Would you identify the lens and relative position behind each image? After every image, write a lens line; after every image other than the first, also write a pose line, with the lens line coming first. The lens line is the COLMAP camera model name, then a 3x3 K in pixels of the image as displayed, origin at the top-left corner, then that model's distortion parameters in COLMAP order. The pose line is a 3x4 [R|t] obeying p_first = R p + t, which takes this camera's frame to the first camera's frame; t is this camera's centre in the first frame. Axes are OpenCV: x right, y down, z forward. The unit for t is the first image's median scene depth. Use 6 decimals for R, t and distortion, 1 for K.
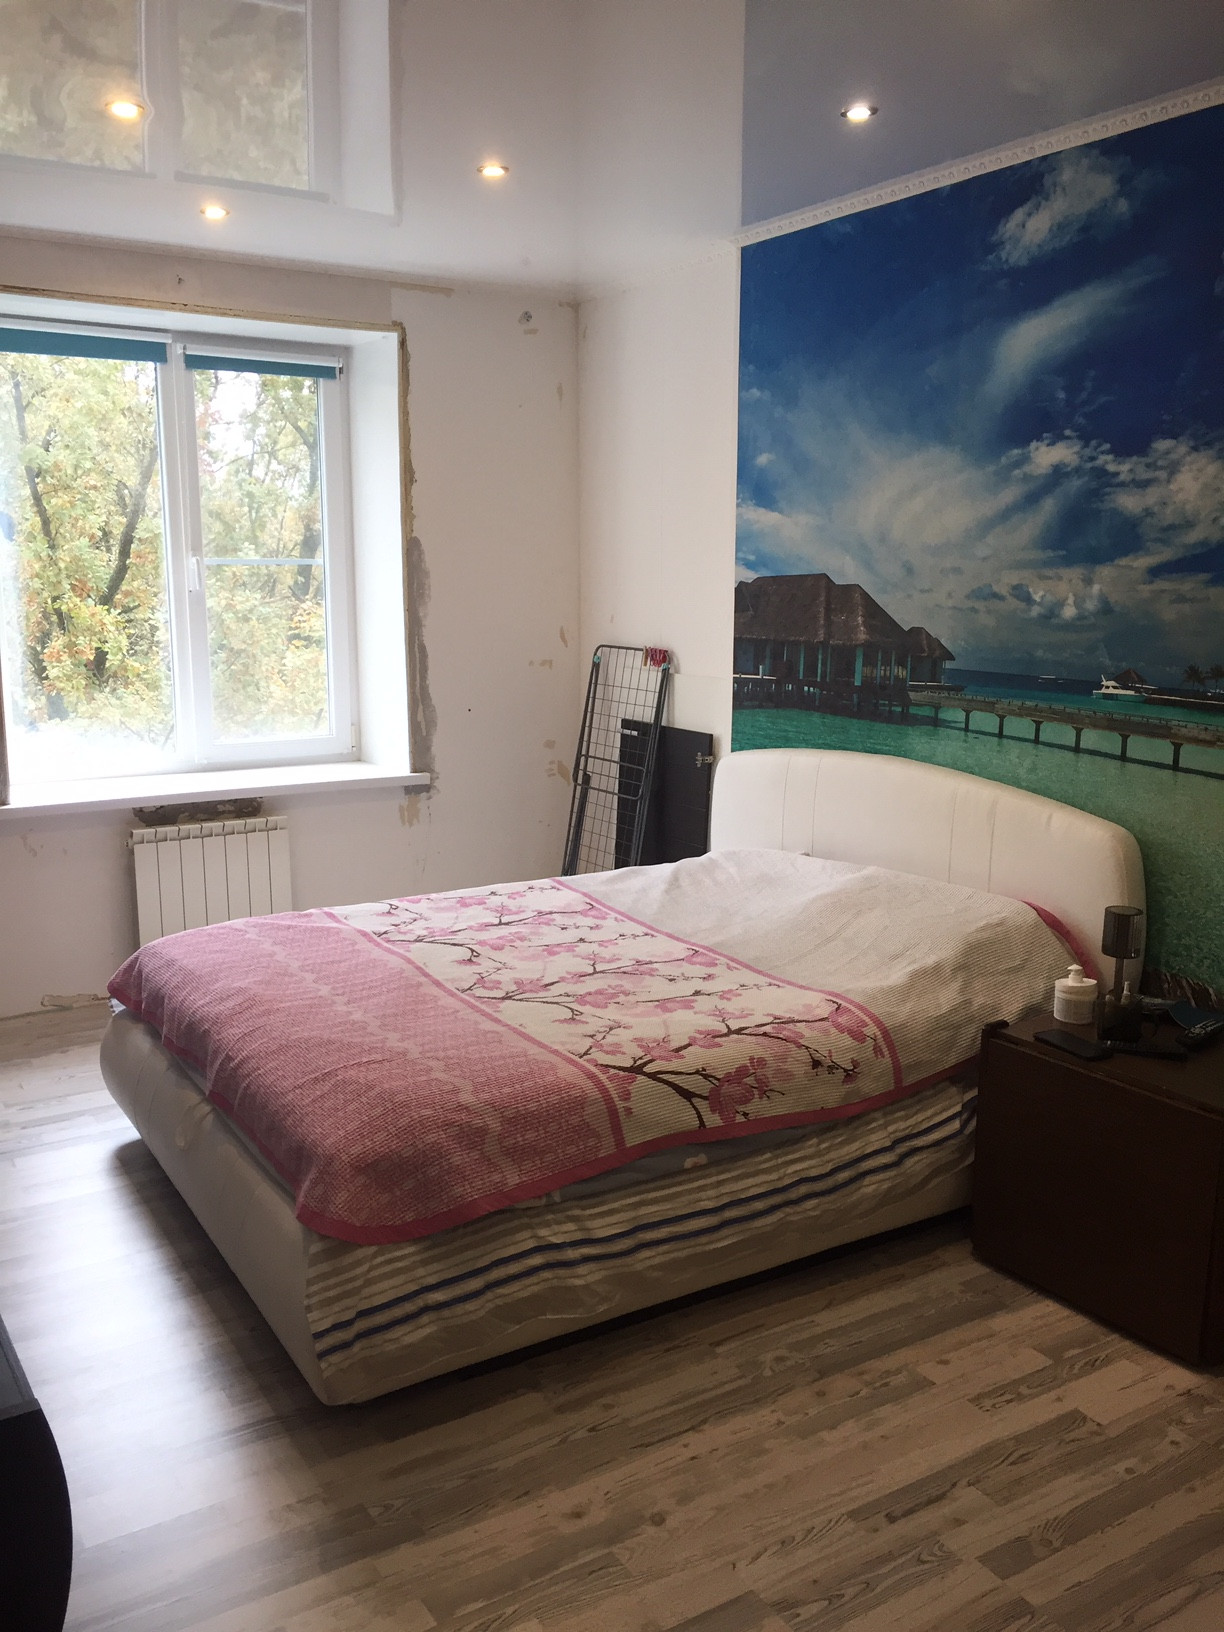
lens RADIAL K [[1382.6, 0, 608.5], [0, 1382.6, 827.6], [0, 0, 1]] dist [0.066927, -0.076154]
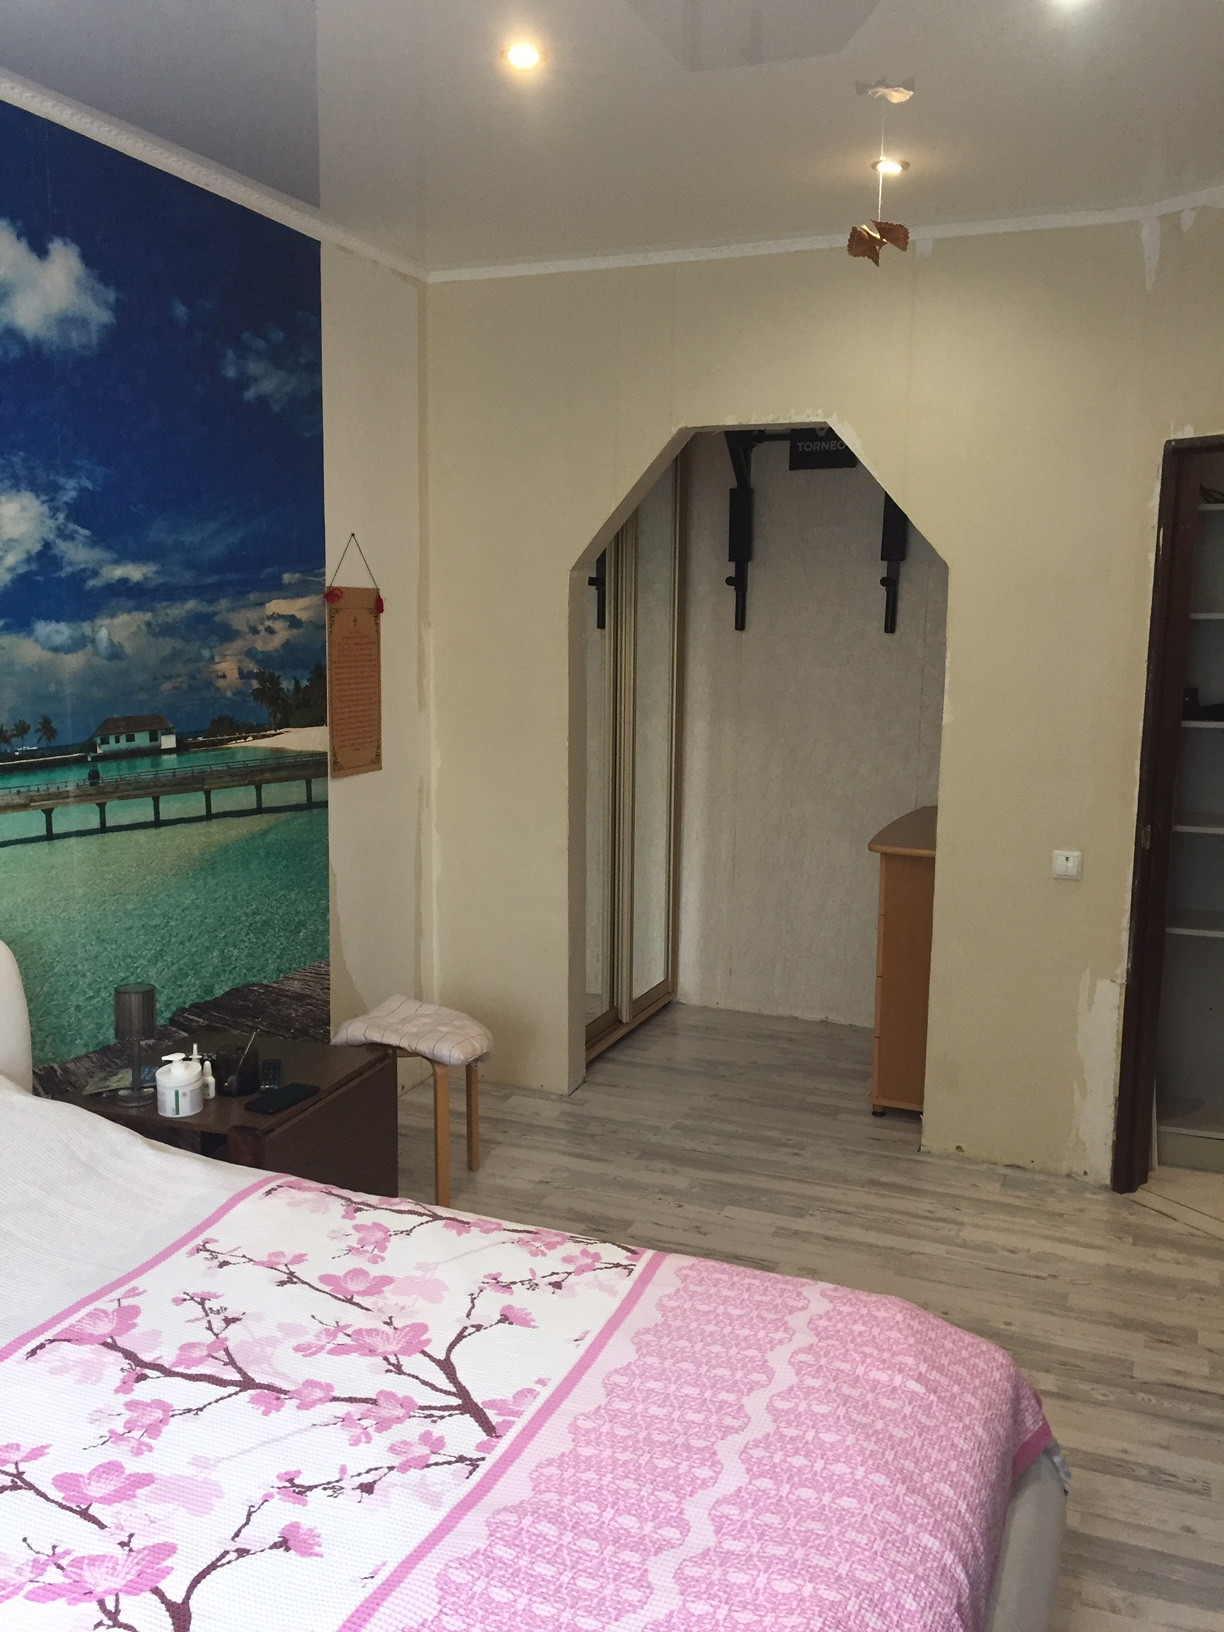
lens RADIAL K [[1382.6, 0, 608.4], [0, 1382.6, 809.3], [0, 0, 1]] dist [0.066927, -0.076154]
pose [[-0.583716, -0.125424, 0.802212, -0.542579], [0.140410, 0.957520, 0.251873, -0.245738], [-0.799725, 0.259661, -0.541309, 1.240726]]
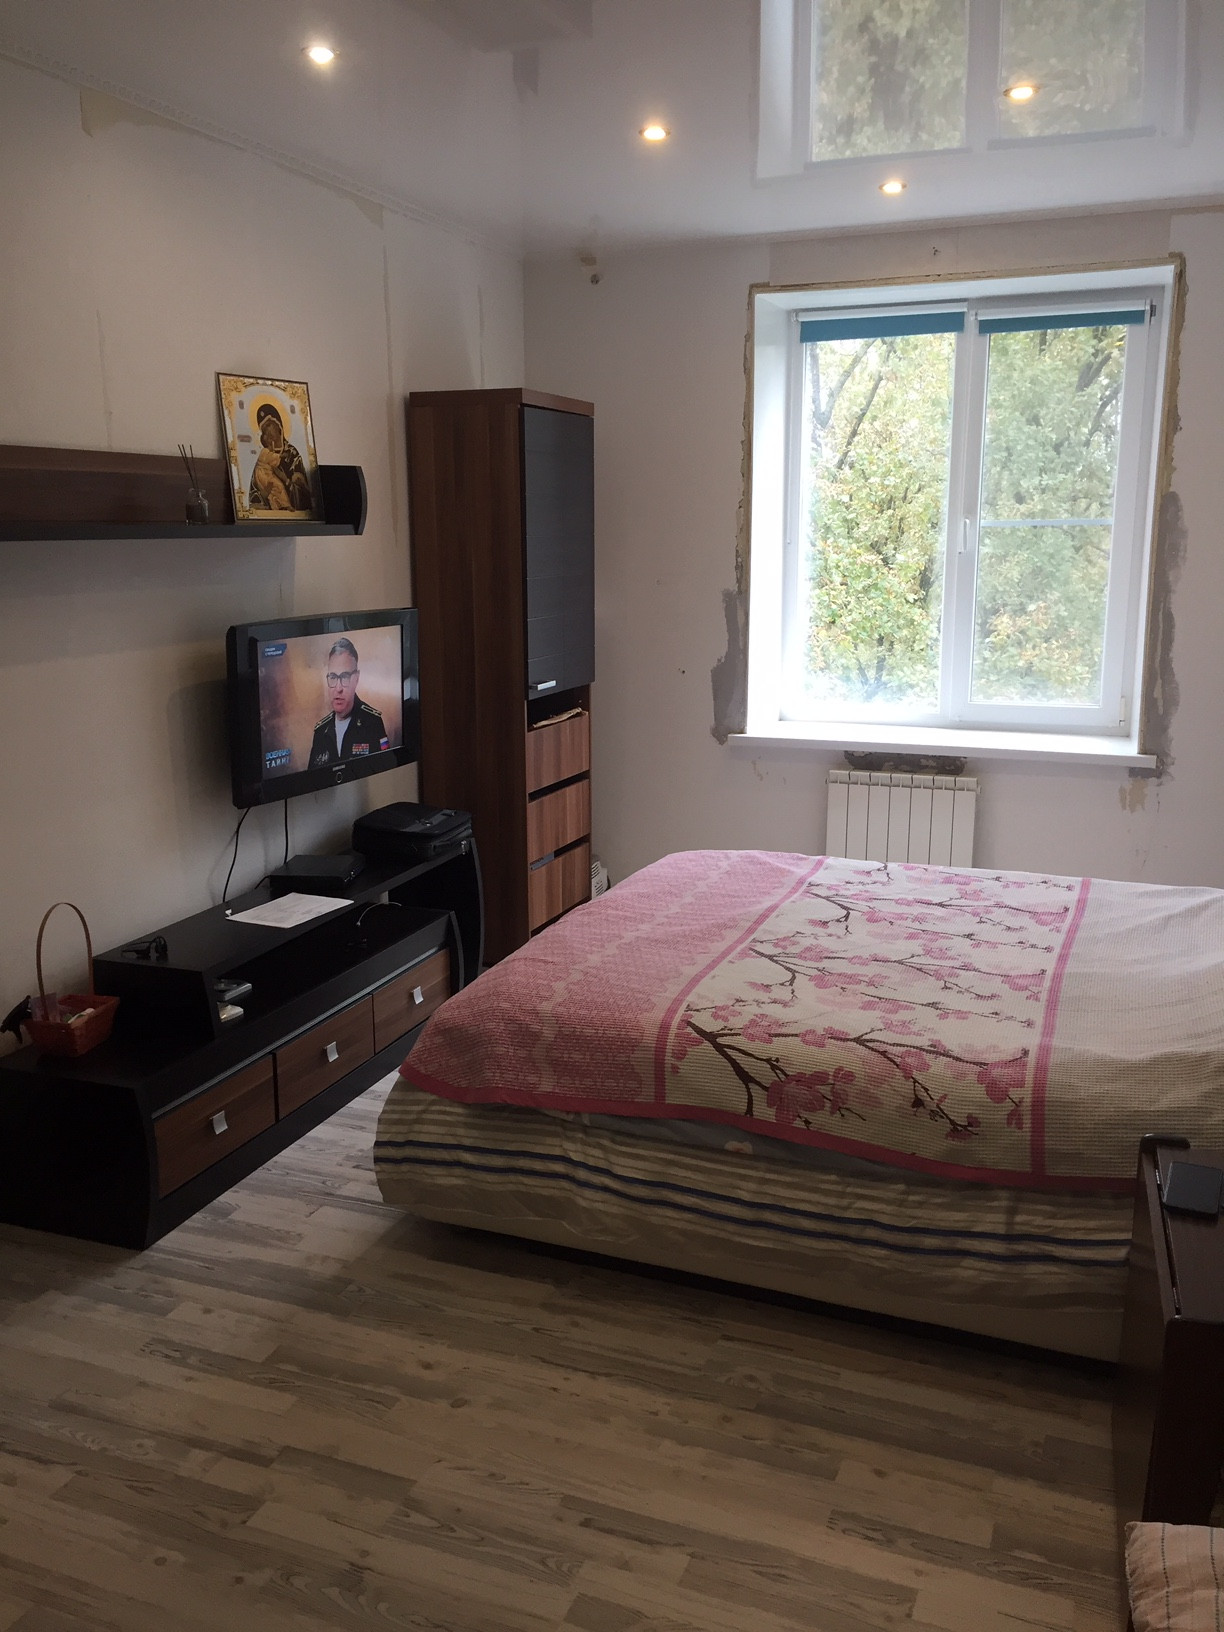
lens RADIAL K [[1382.6, 0, 620.0], [0, 1382.6, 826.6], [0, 0, 1]] dist [0.066927, -0.076154]
pose [[0.599298, 0.163877, -0.783573, 0.661212], [-0.145276, 0.984833, 0.094858, -0.051828], [0.787234, 0.056986, 0.614016, 0.300913]]
